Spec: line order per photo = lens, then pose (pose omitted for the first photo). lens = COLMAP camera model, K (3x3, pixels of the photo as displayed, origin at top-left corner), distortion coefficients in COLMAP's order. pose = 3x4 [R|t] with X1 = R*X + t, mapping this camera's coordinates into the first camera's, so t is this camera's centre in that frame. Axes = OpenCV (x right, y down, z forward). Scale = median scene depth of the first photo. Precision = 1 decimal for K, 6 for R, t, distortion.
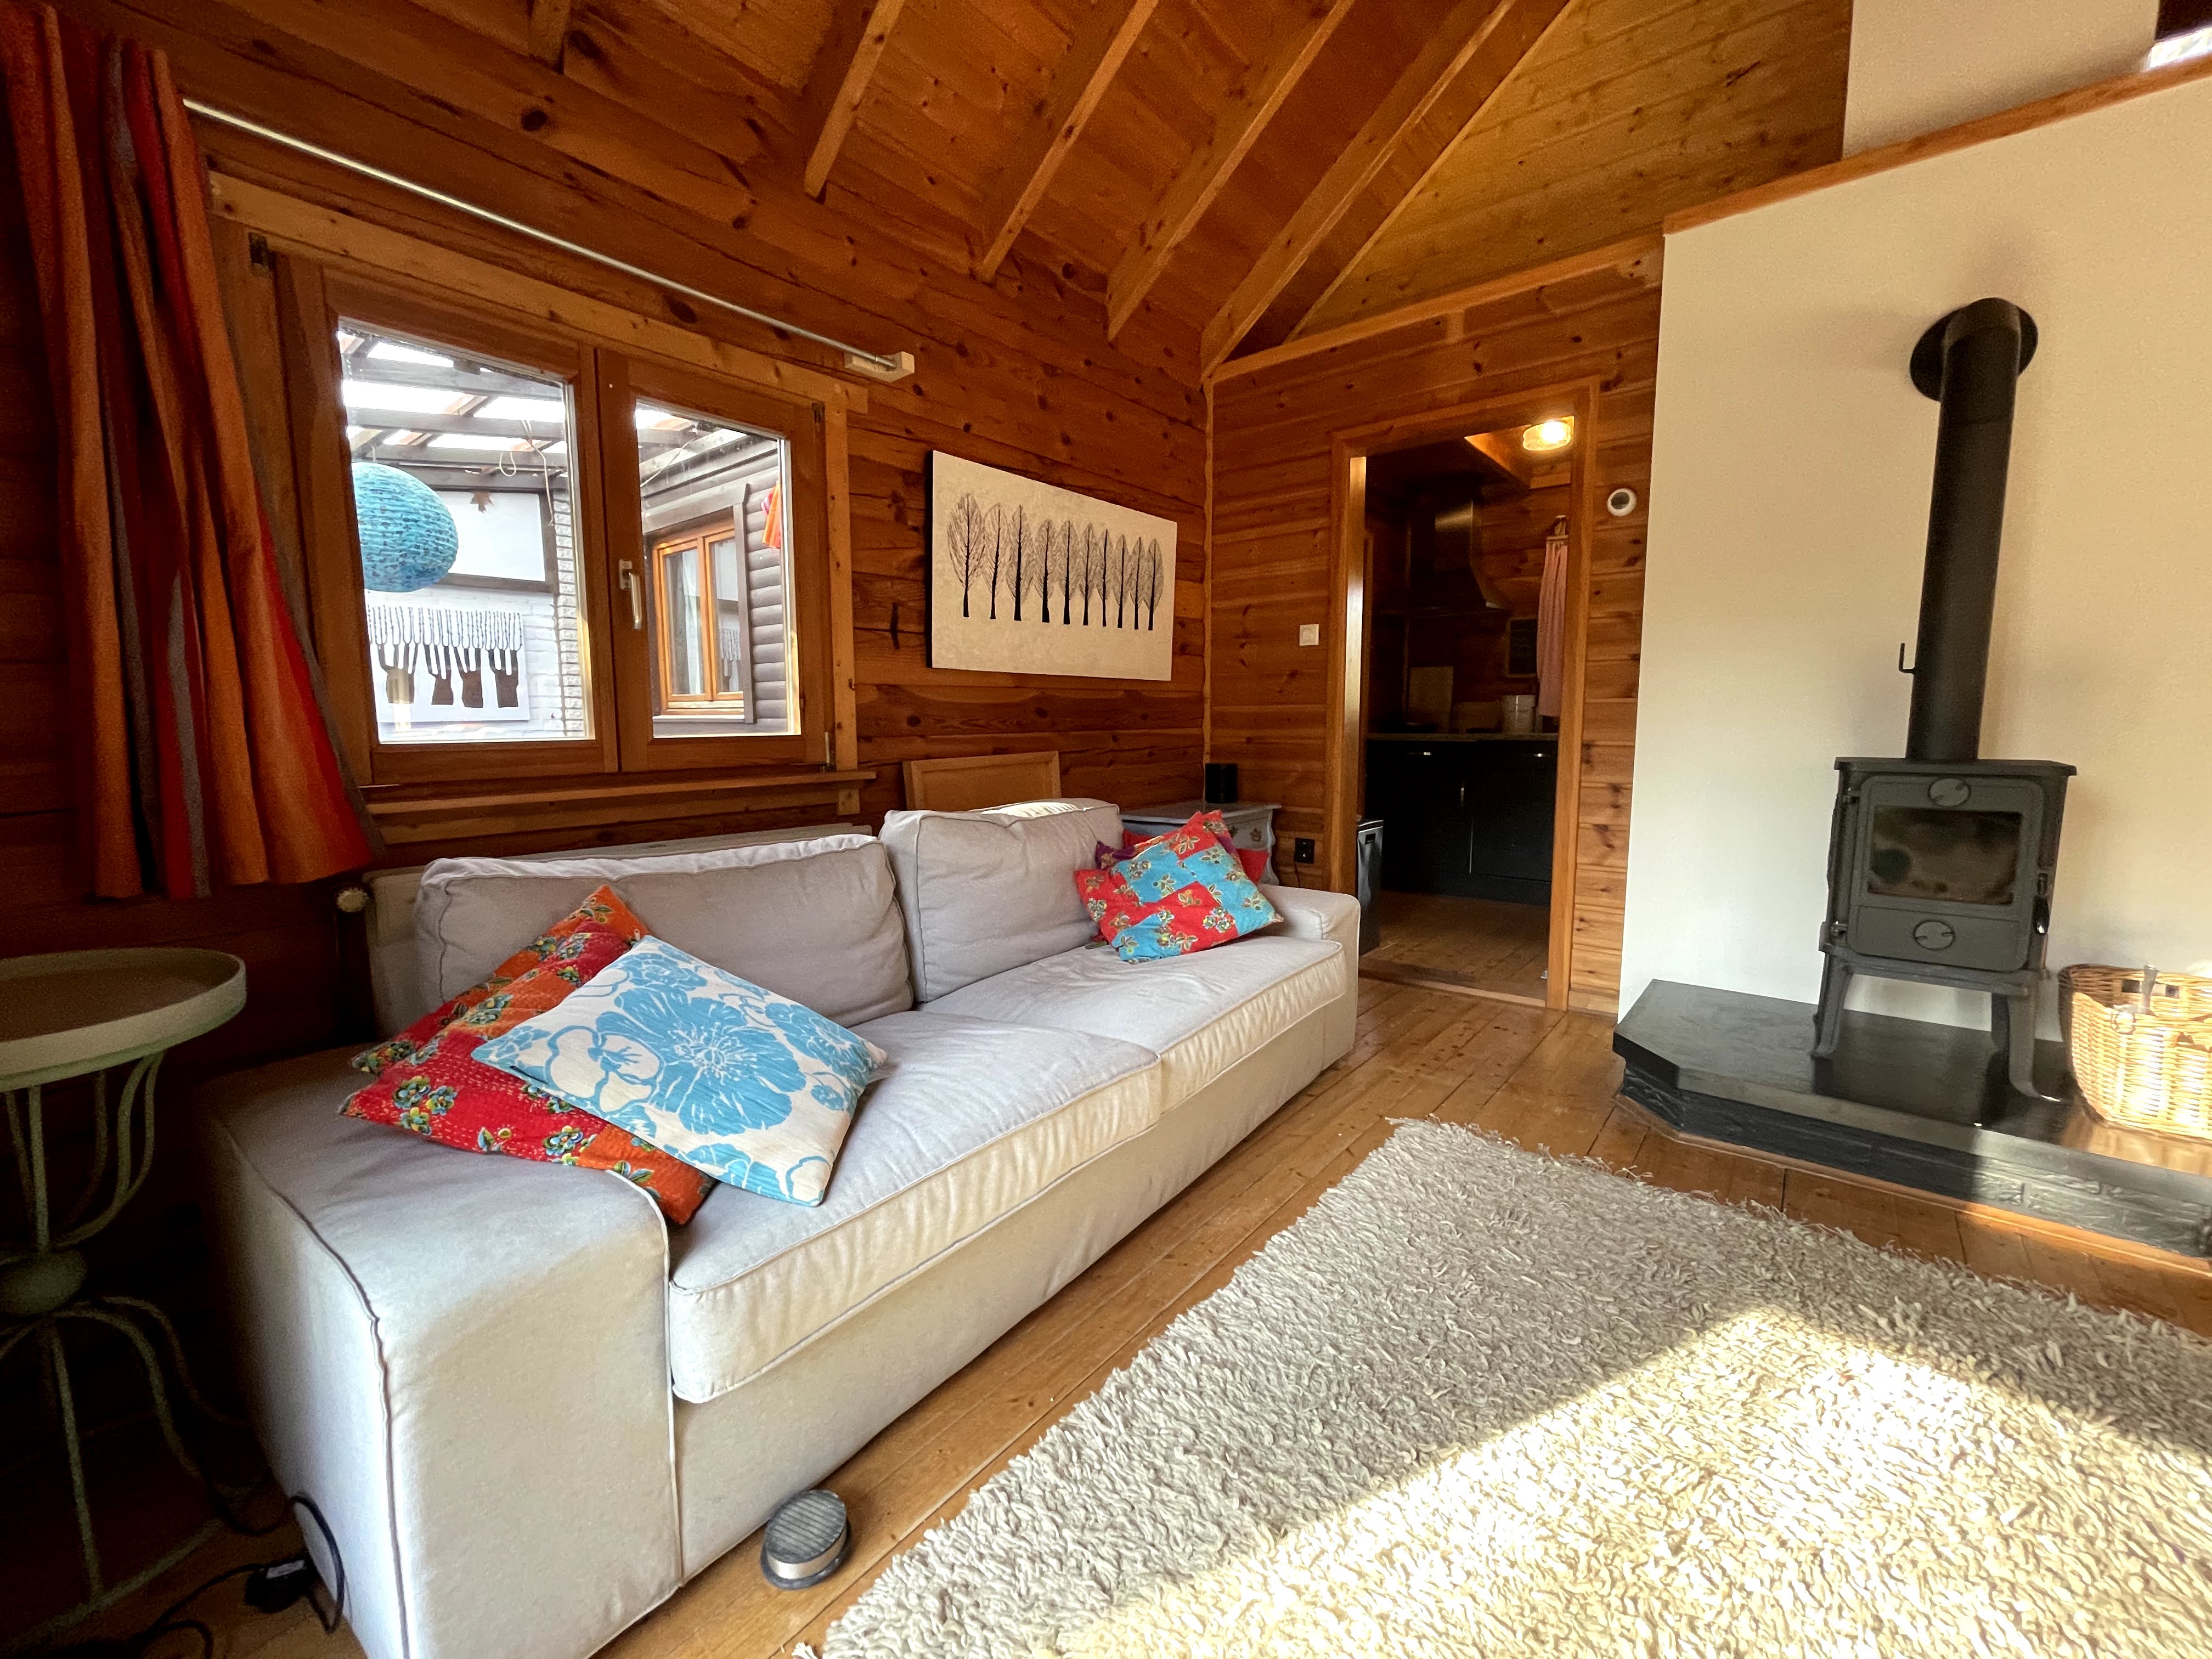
lens RADIAL K [[893.5, 0, 1104.7], [0, 893.5, 819.1], [0, 0, 1]] dist [-0.003309, -0.000115]
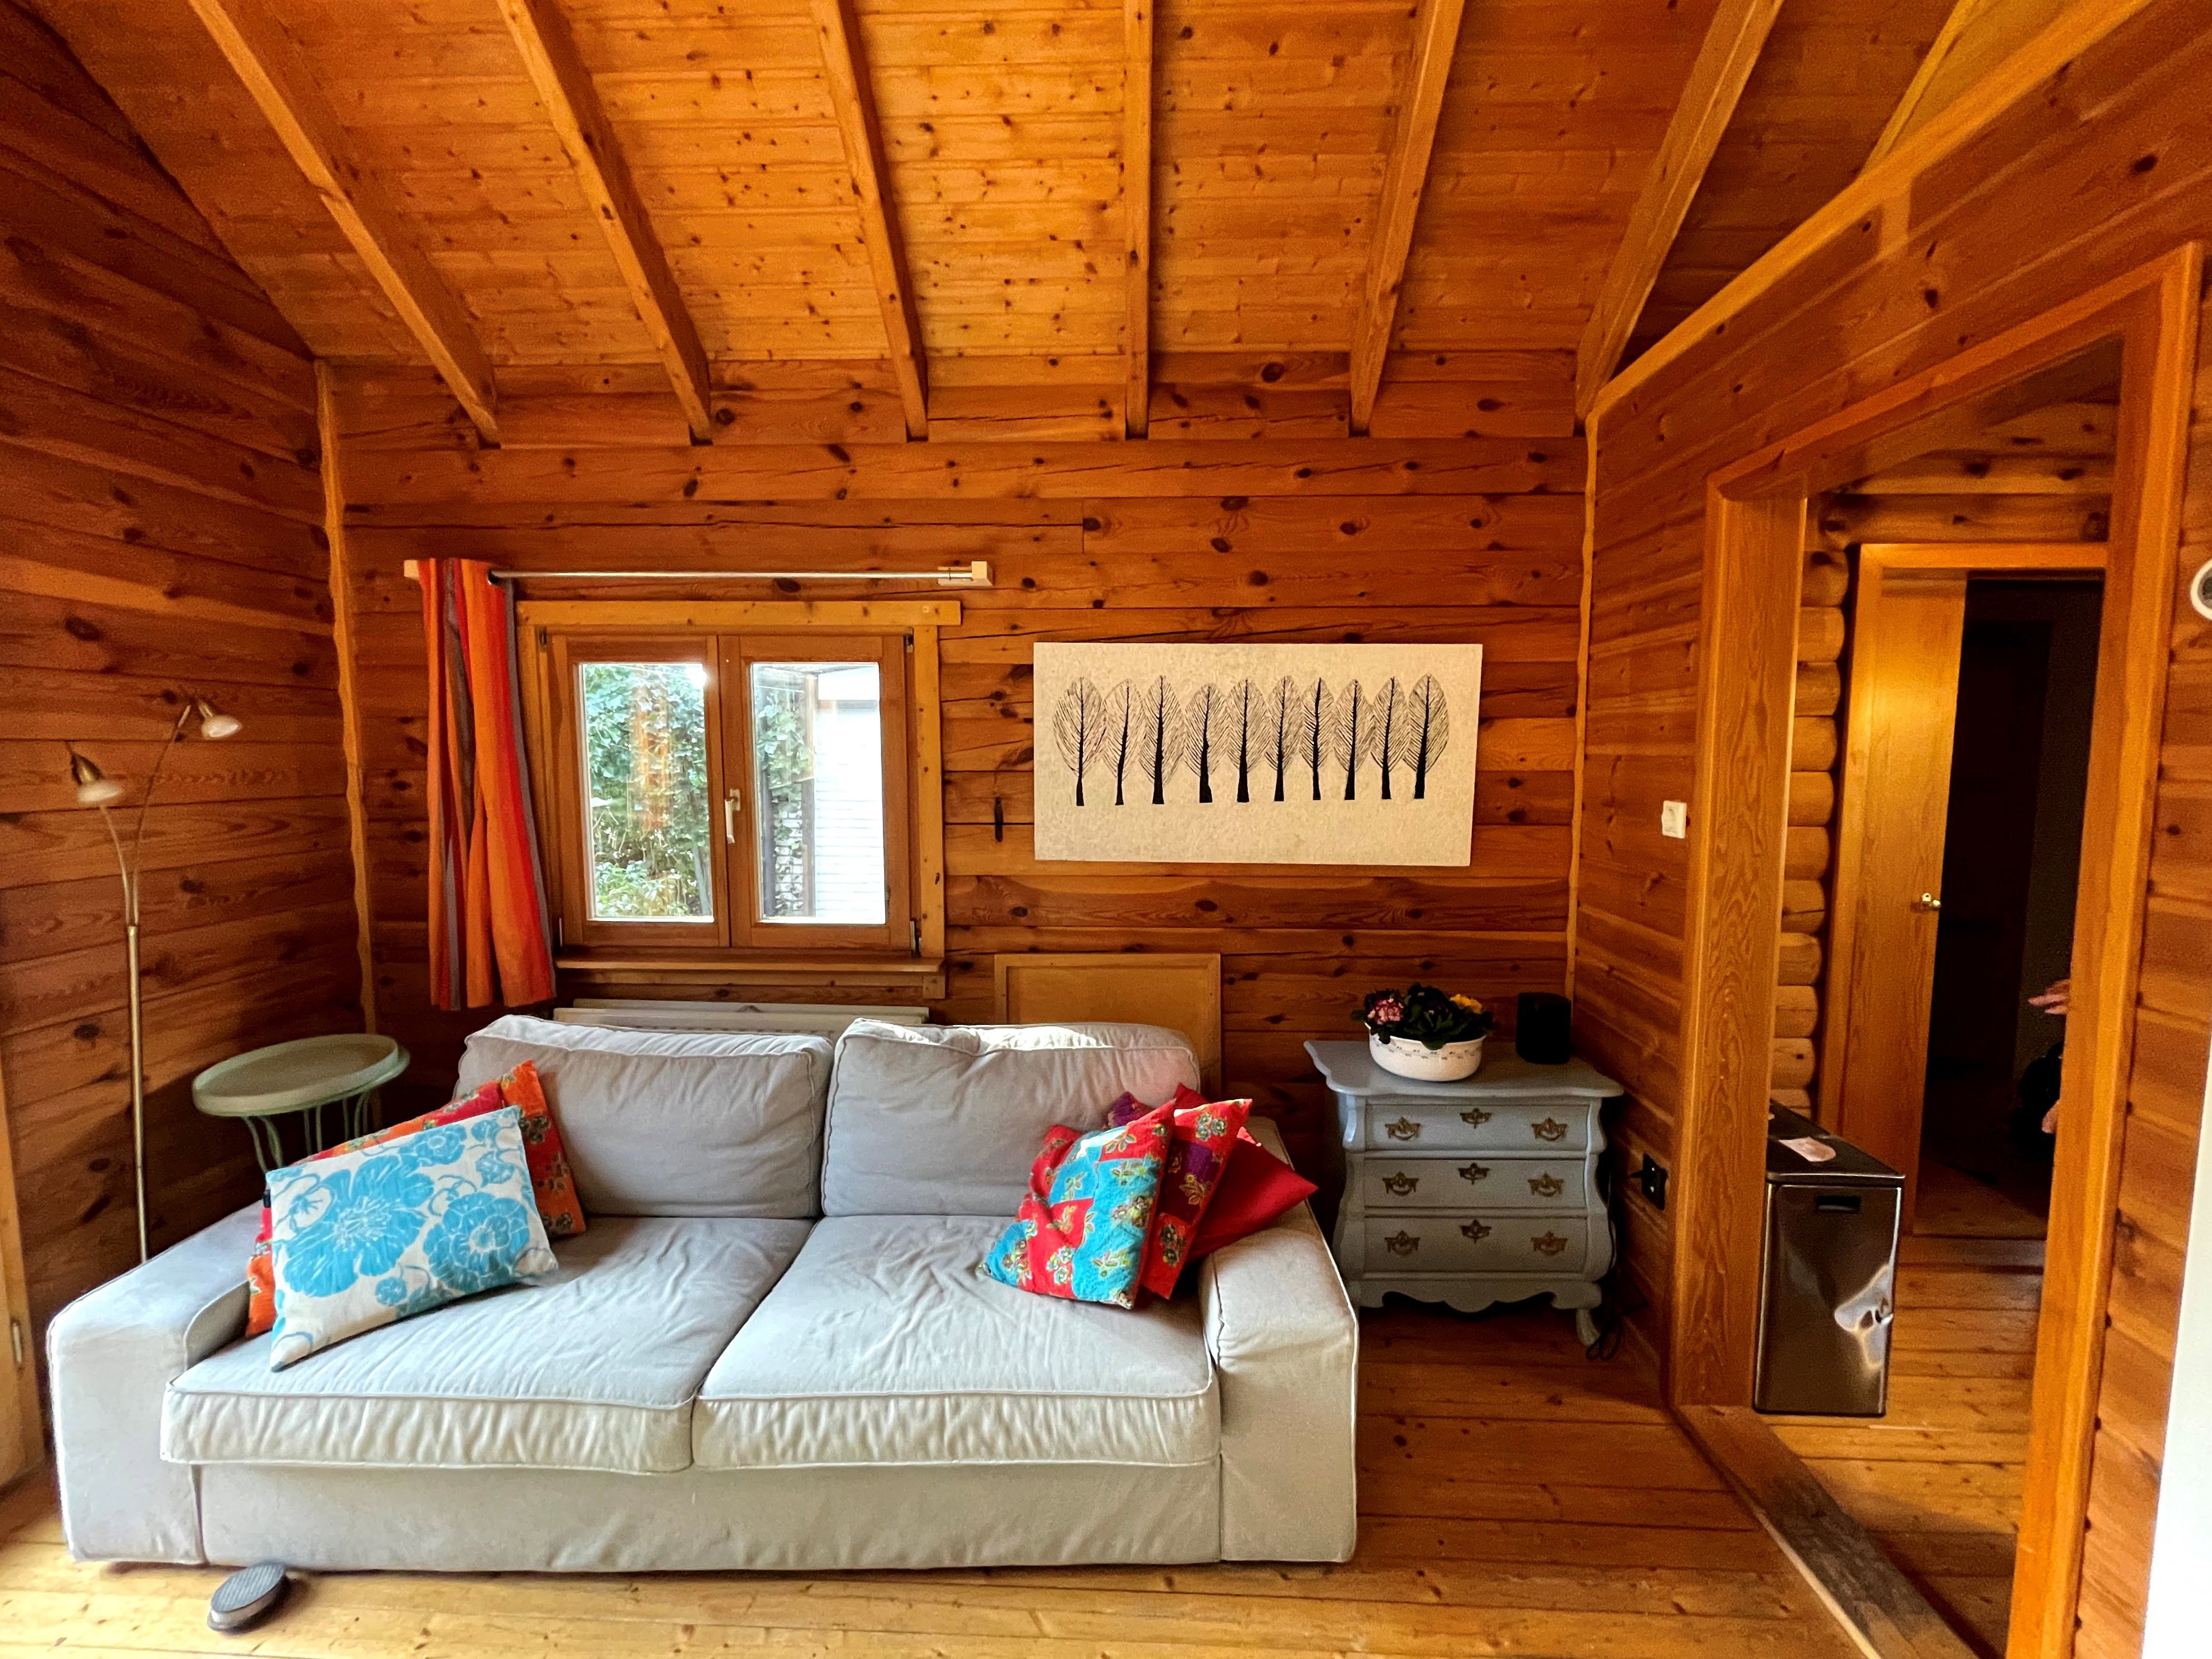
lens RADIAL K [[893.6, 0, 1104.1], [0, 893.6, 820.8], [0, 0, 1]] dist [-0.003309, -0.000115]
pose [[0.602146, 0.075374, -0.794820, 0.589502], [-0.099108, 0.994890, 0.019264, -0.226824], [0.792211, 0.067174, 0.606540, 0.447179]]
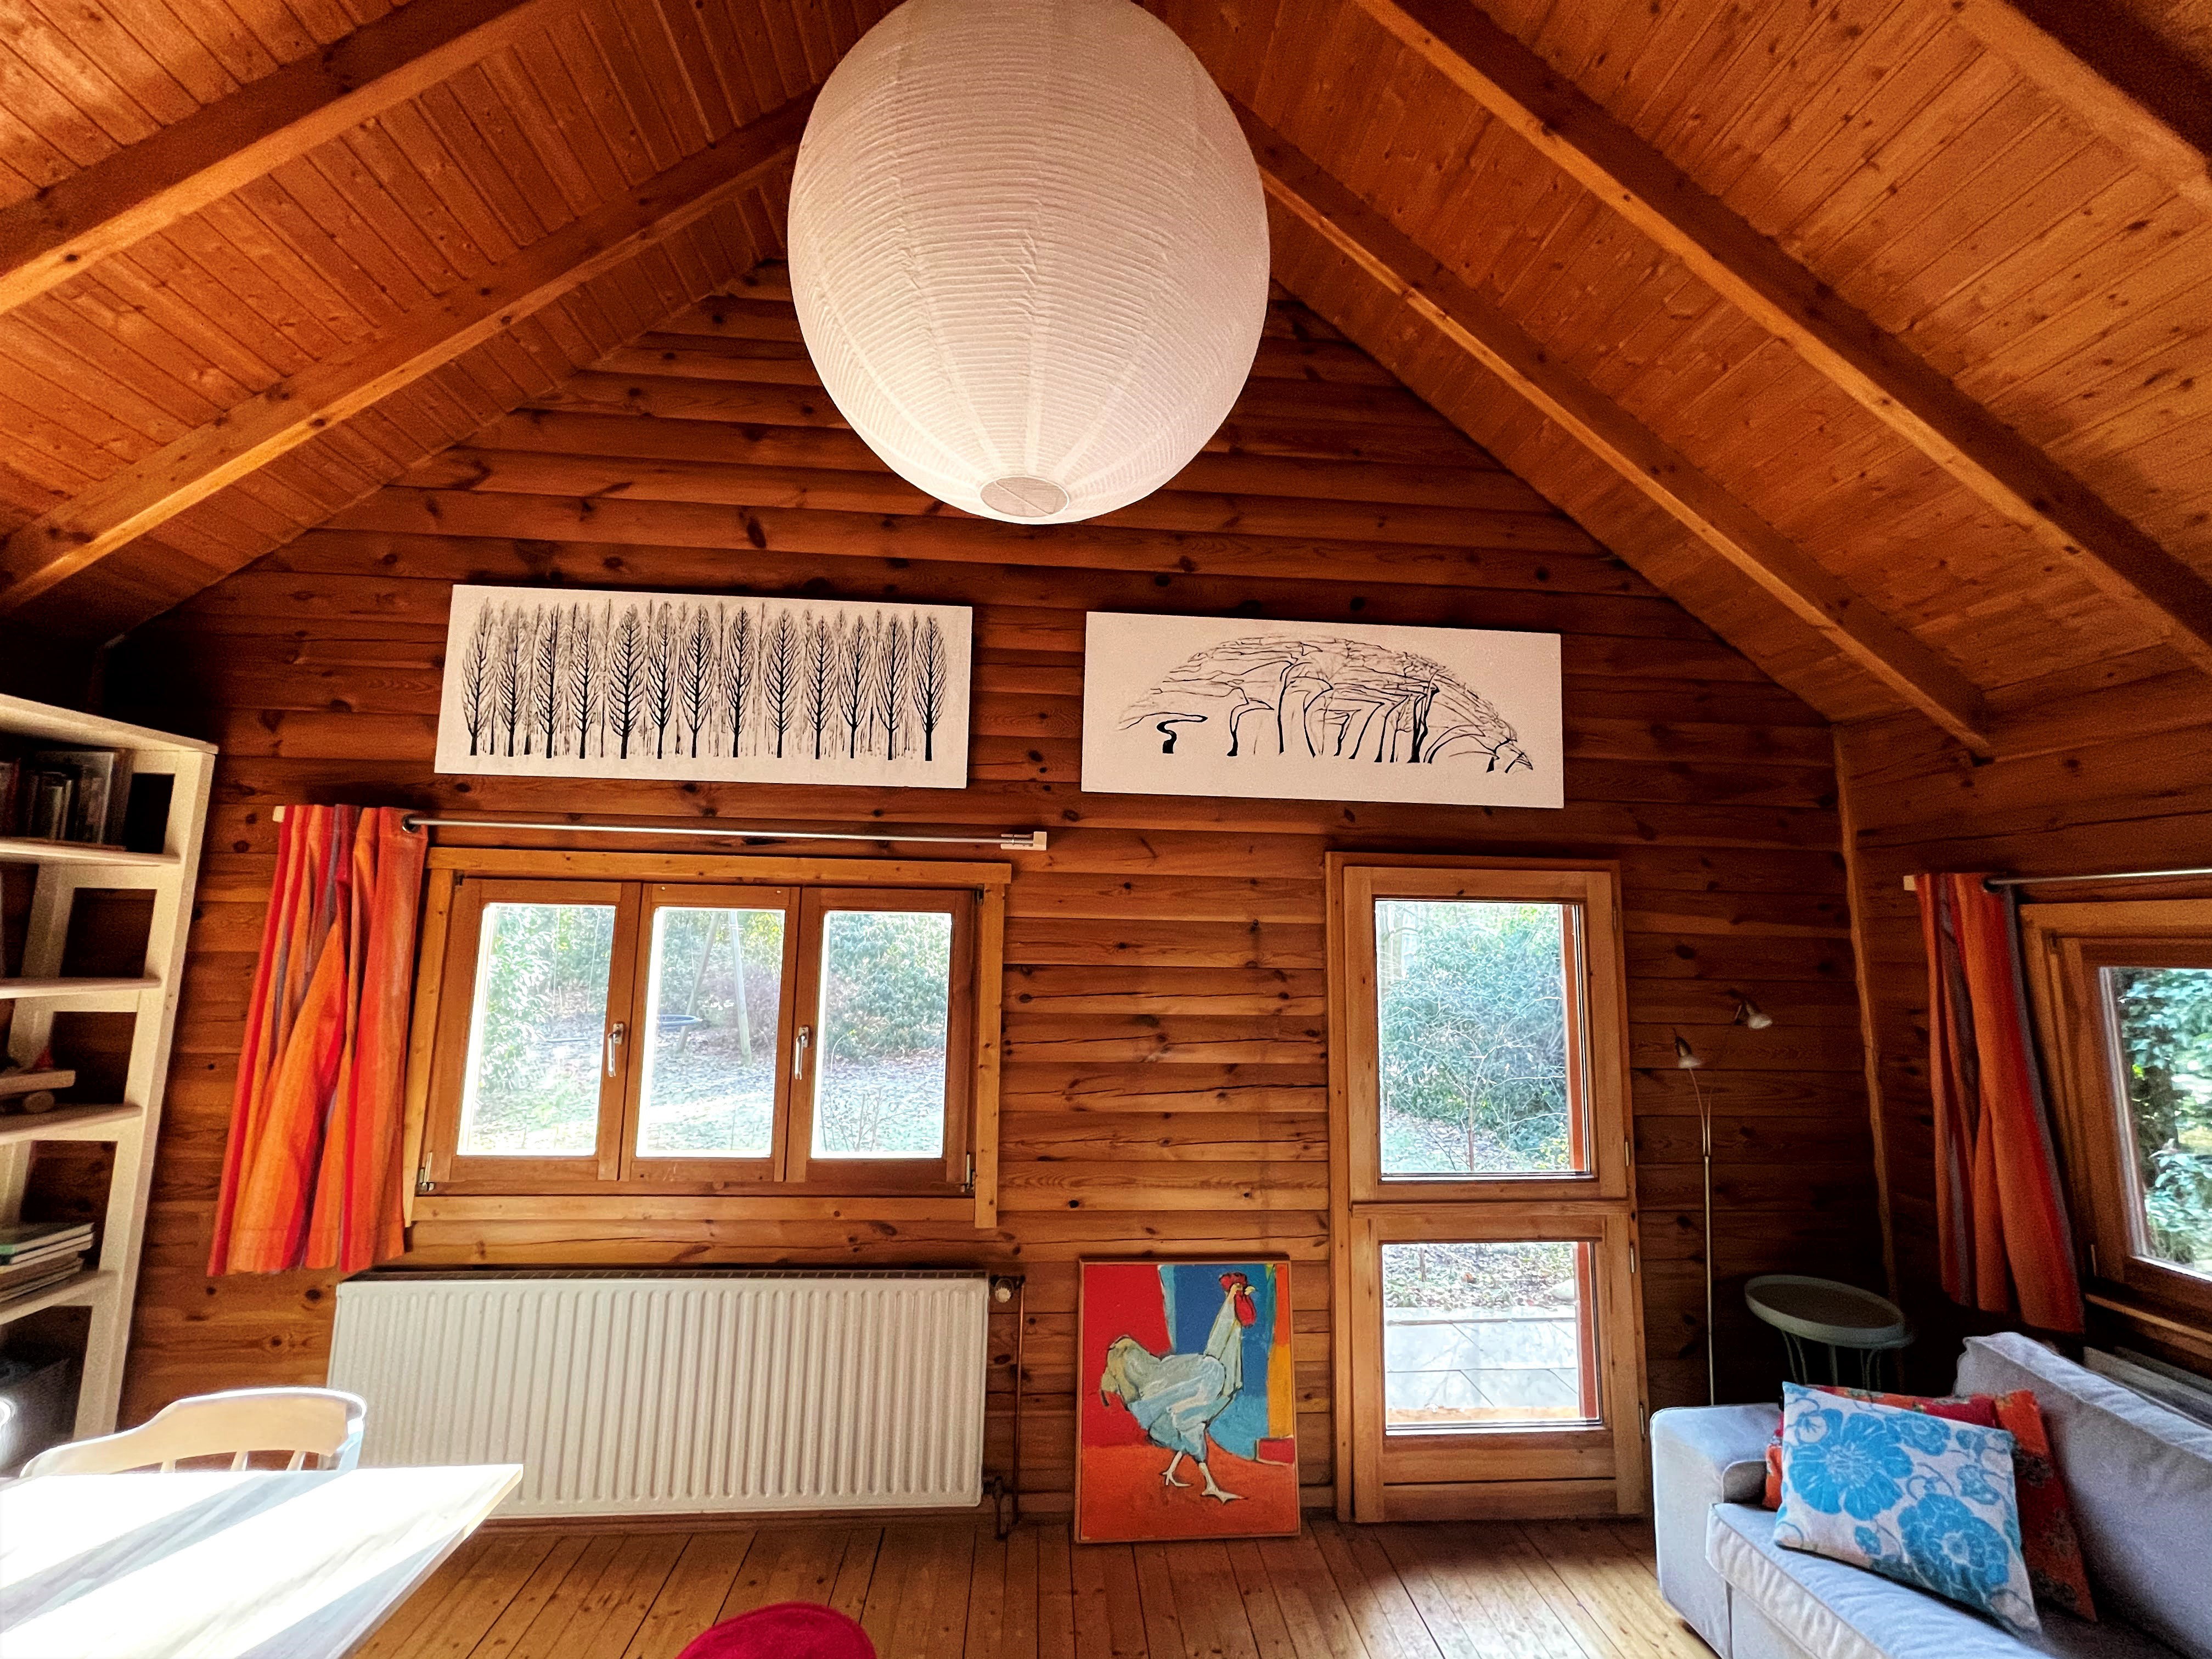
lens RADIAL K [[893.5, 0, 1106.2], [0, 893.5, 815.0], [0, 0, 1]] dist [-0.003309, -0.000115]
pose [[-0.723196, -0.100929, -0.683228, 0.819090], [-0.096078, 0.994347, -0.045190, -0.332405], [0.683927, 0.032962, -0.728805, 0.532481]]
